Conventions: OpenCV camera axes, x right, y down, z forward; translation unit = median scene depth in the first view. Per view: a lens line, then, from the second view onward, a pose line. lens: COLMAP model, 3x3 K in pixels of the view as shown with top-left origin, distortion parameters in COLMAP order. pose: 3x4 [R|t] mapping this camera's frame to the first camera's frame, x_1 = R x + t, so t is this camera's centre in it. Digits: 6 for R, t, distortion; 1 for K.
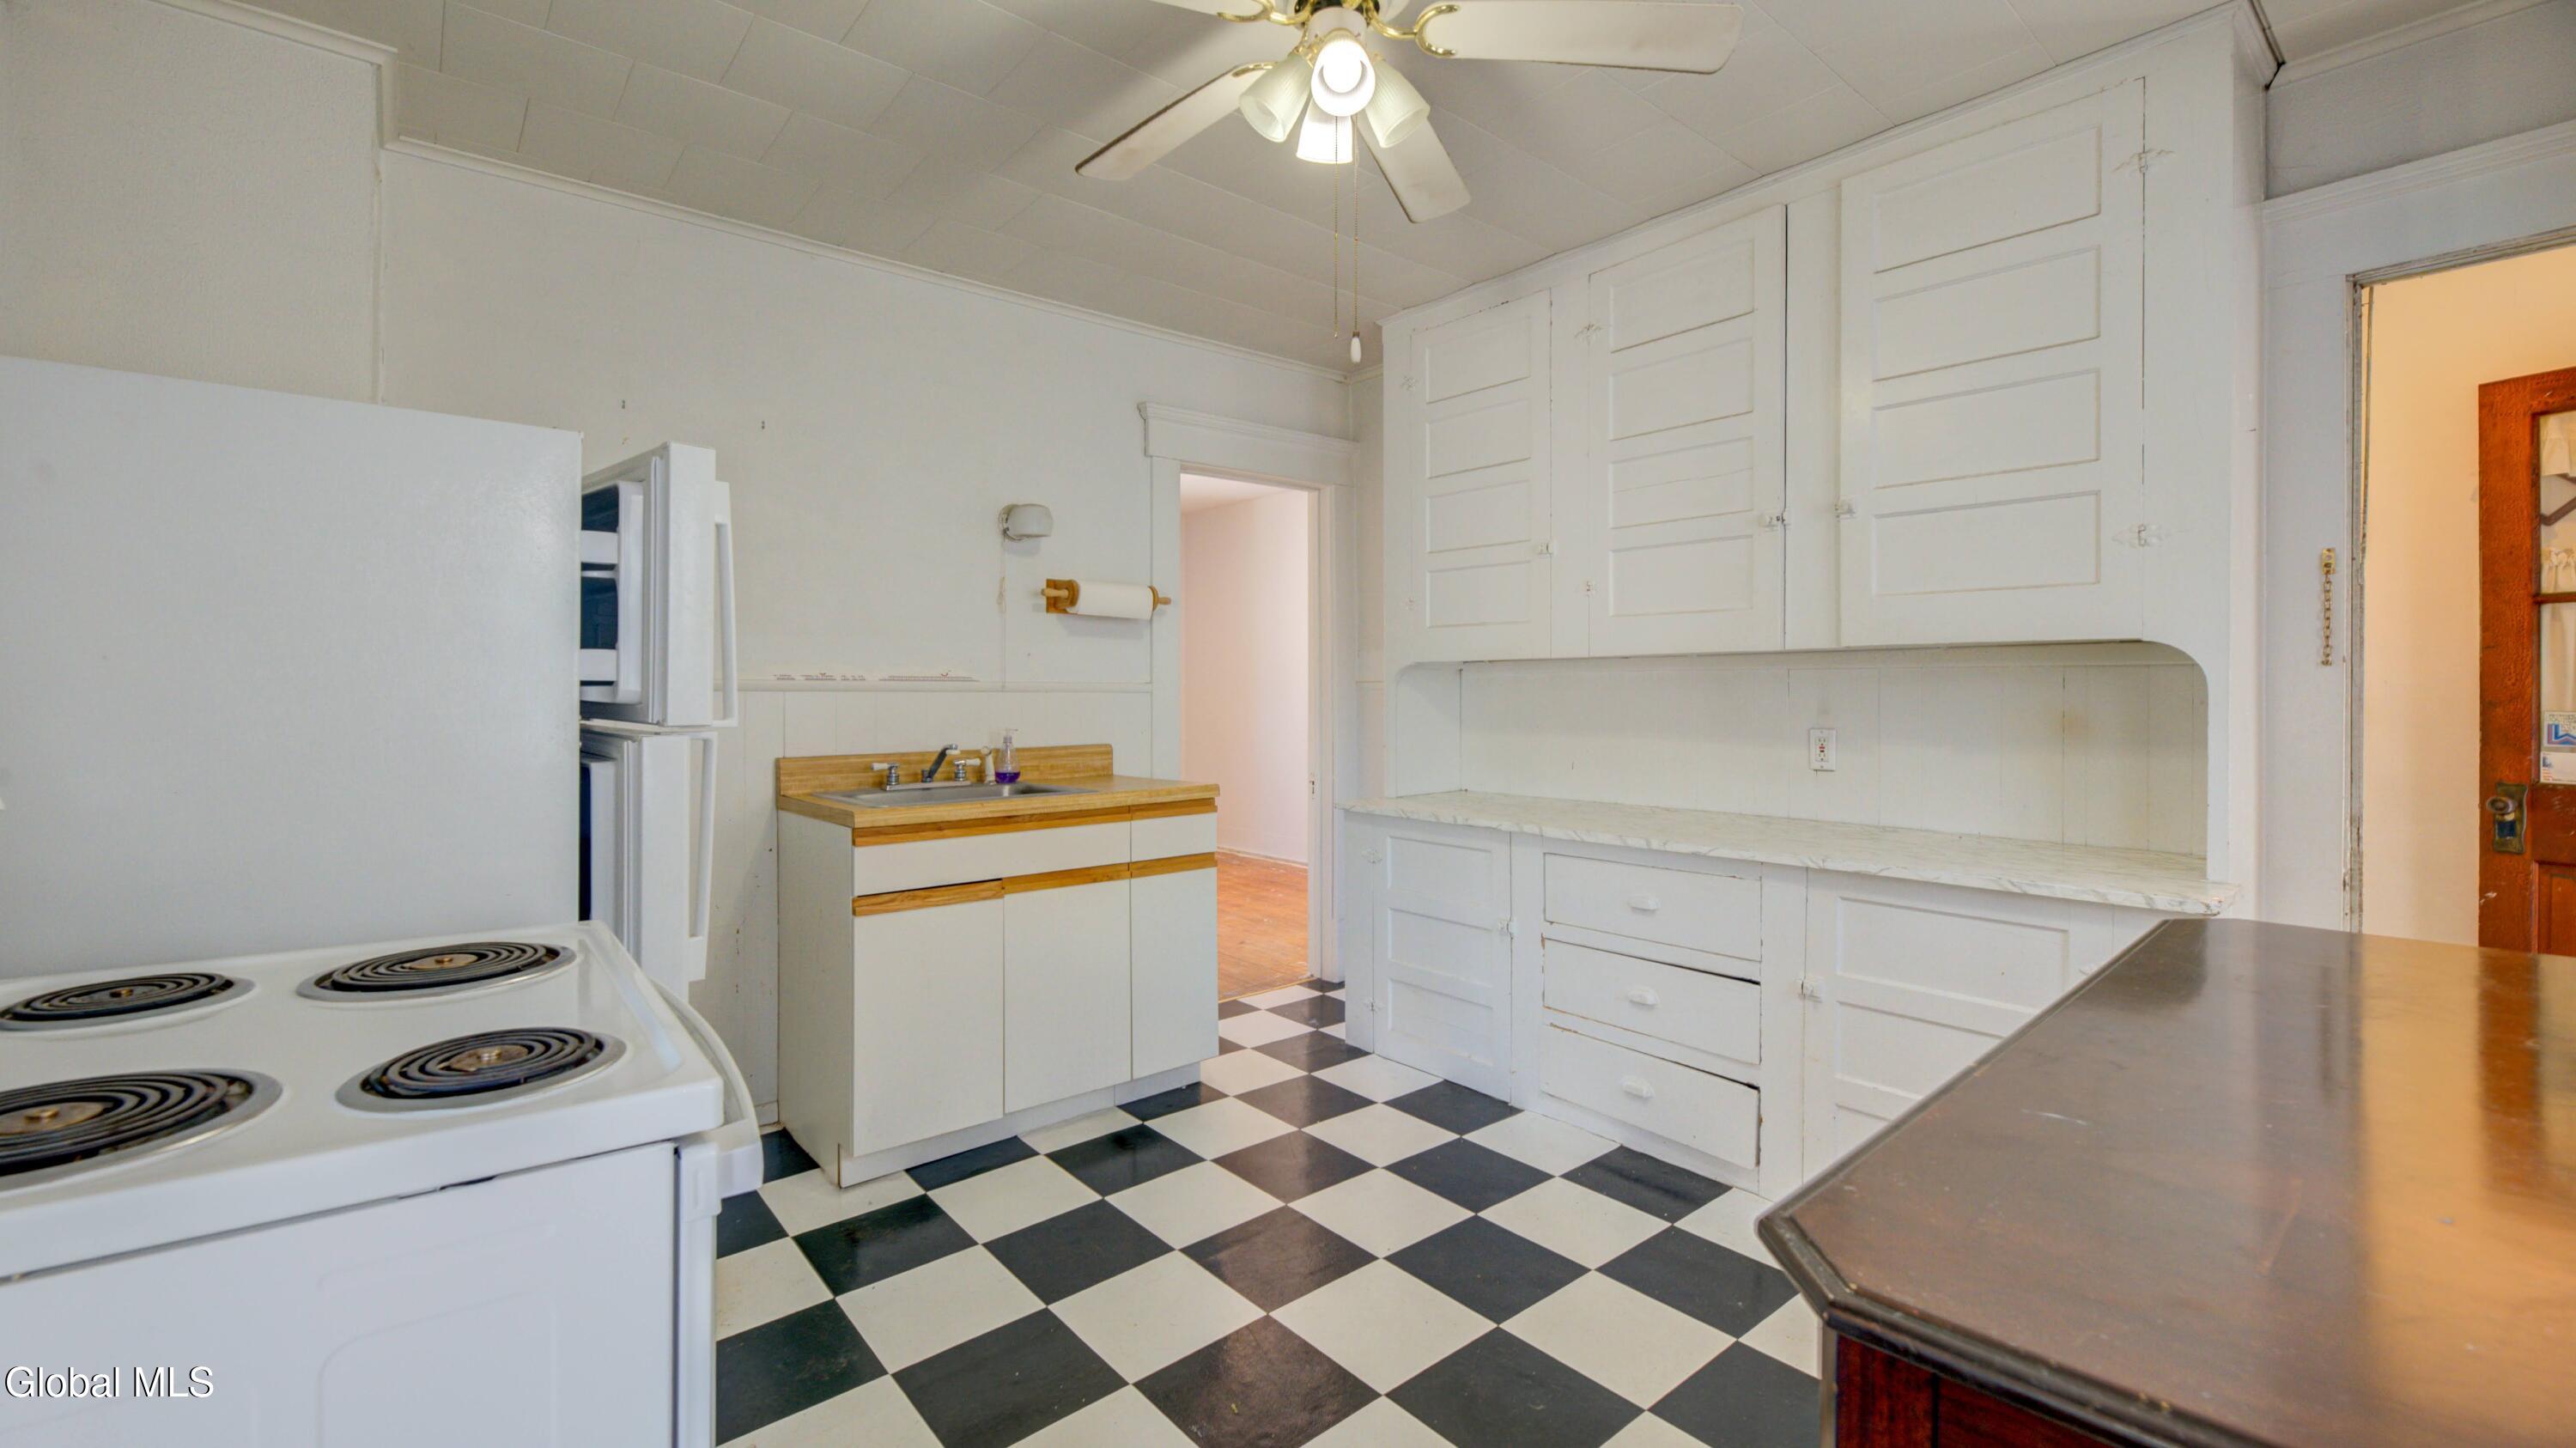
lens RADIAL K [[1046.9, 0, 1276.2], [0, 1046.9, 679.9], [0, 0, 1]] dist [-0.002266, -0.000425]
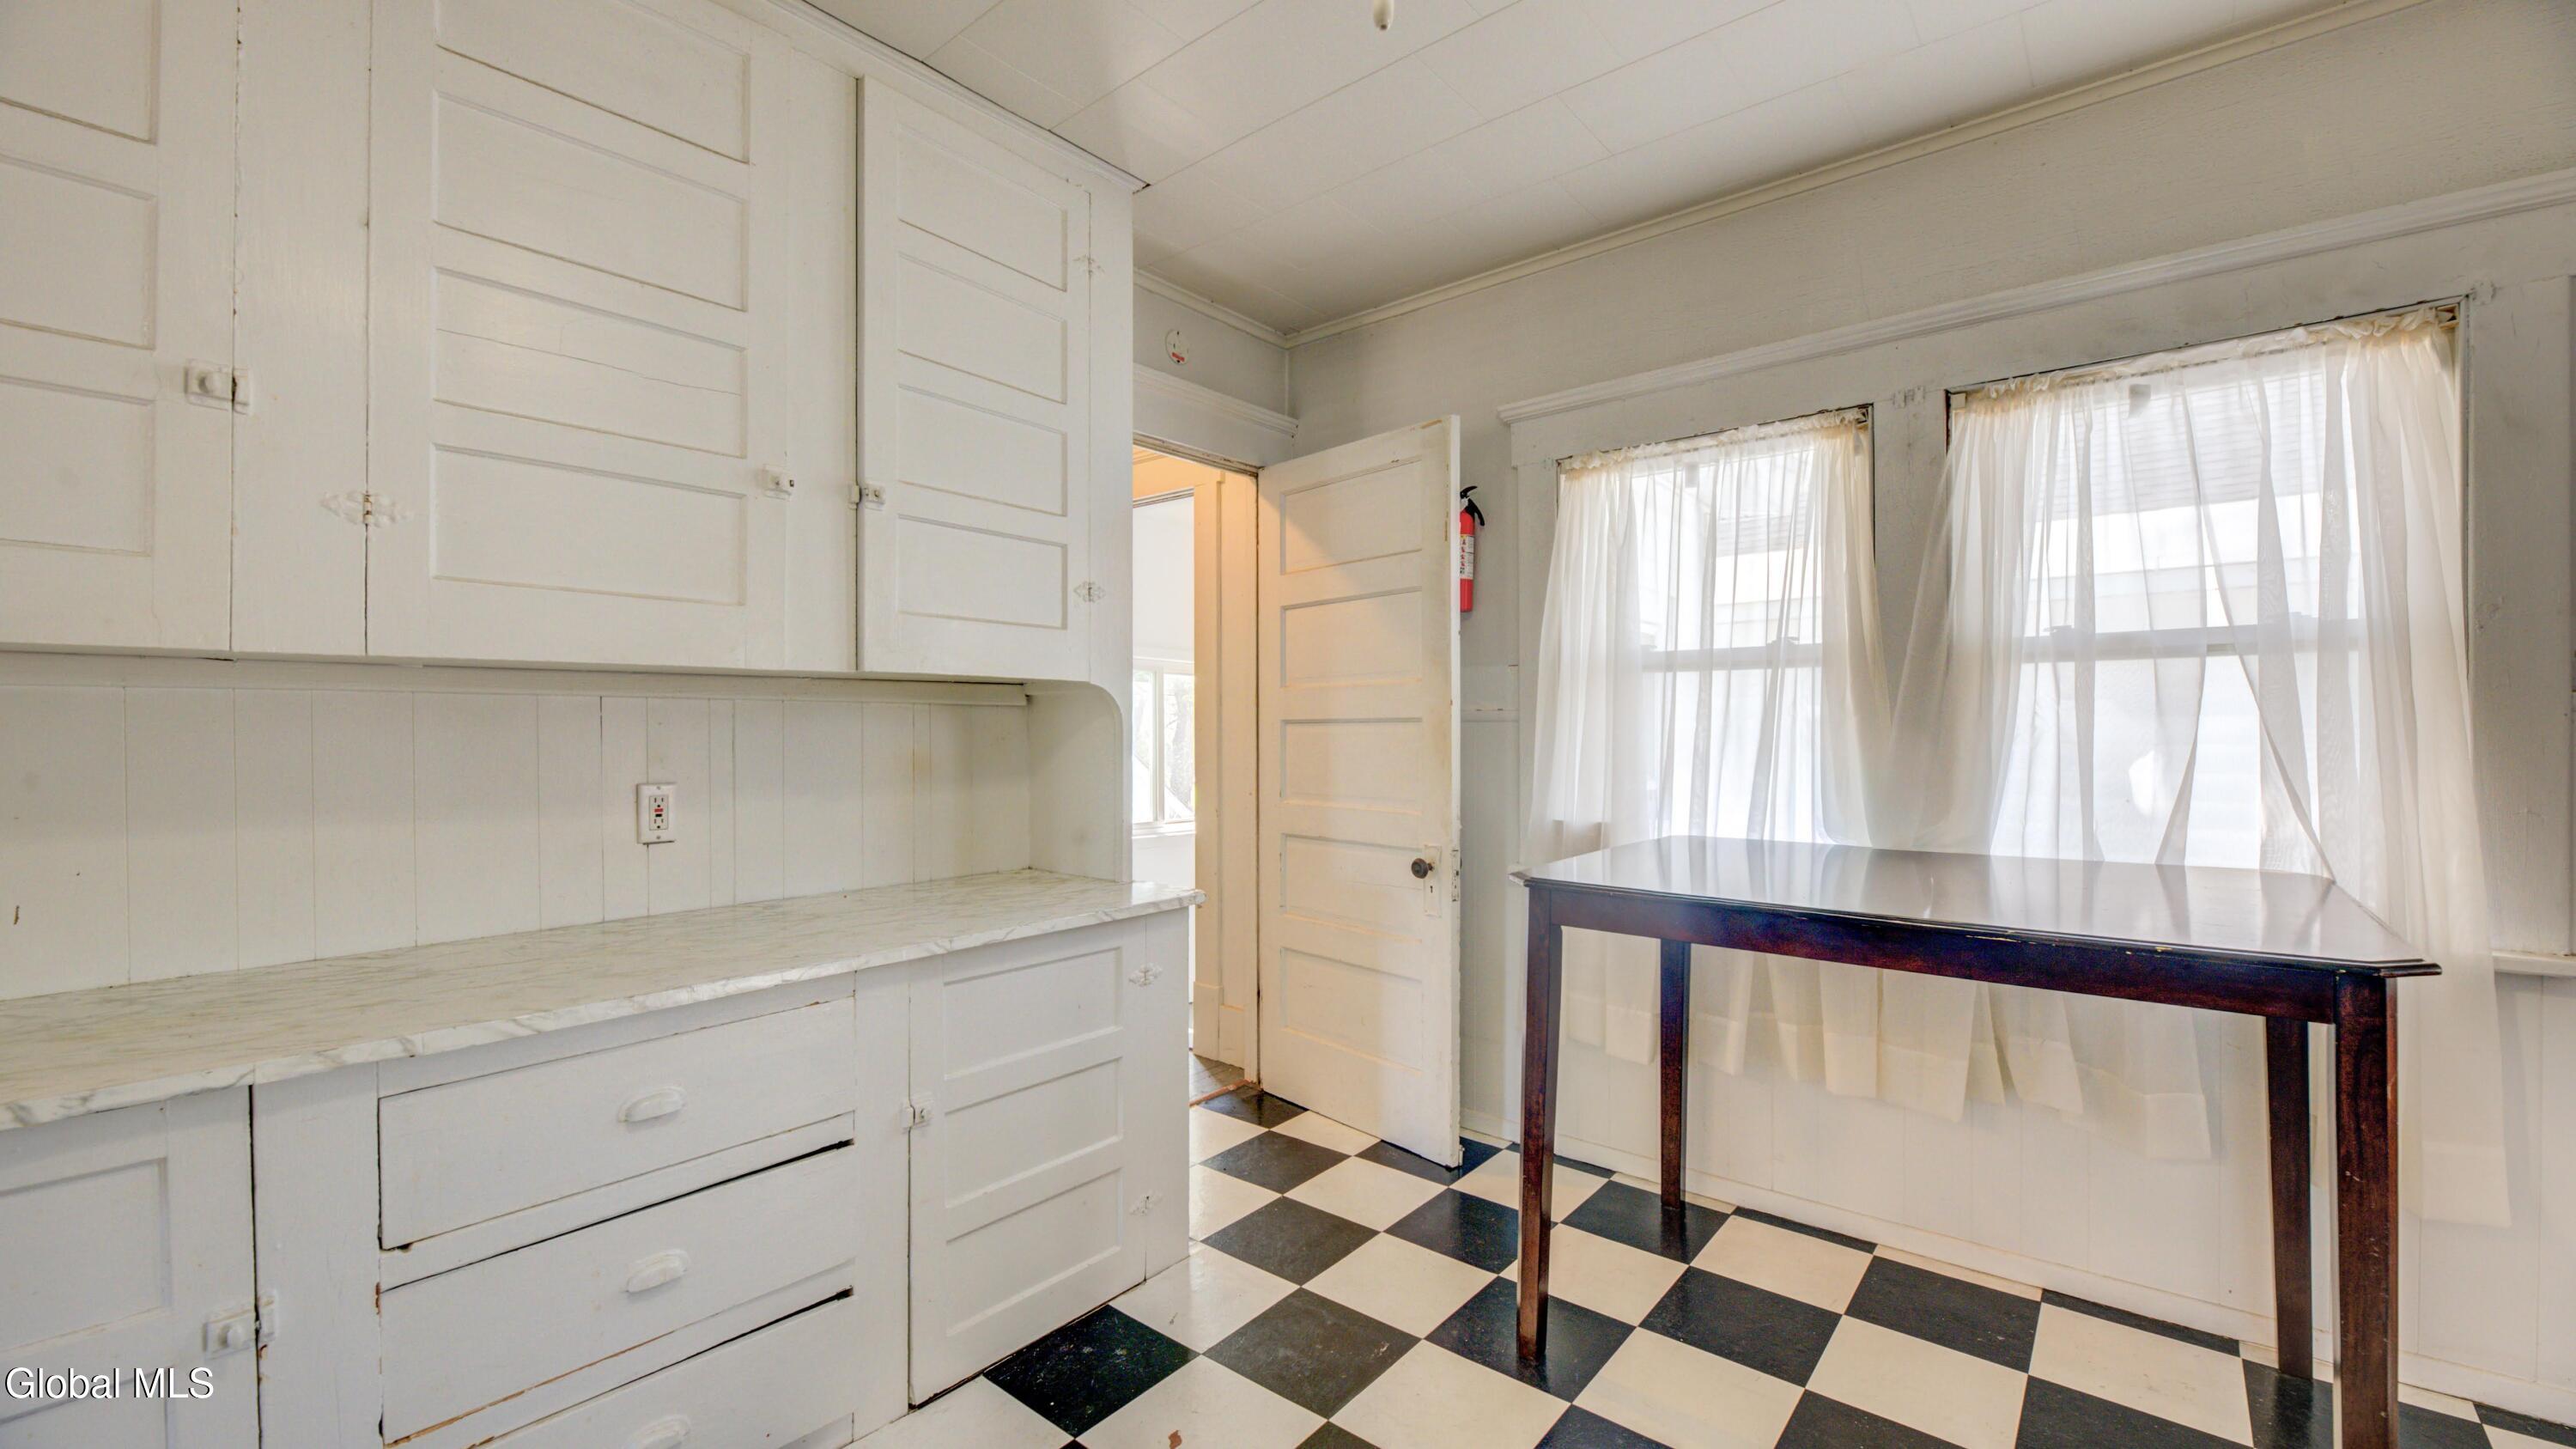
lens RADIAL K [[1064.4, 0, 1288.0], [0, 1064.4, 724.5], [0, 0, 1]] dist [-0.002290, -0.000226]
pose [[-0.181355, 0.006005, 0.983399, -0.263883], [-0.005190, 0.999962, -0.007063, 0.011054], [-0.983404, -0.006384, -0.181317, 0.746588]]
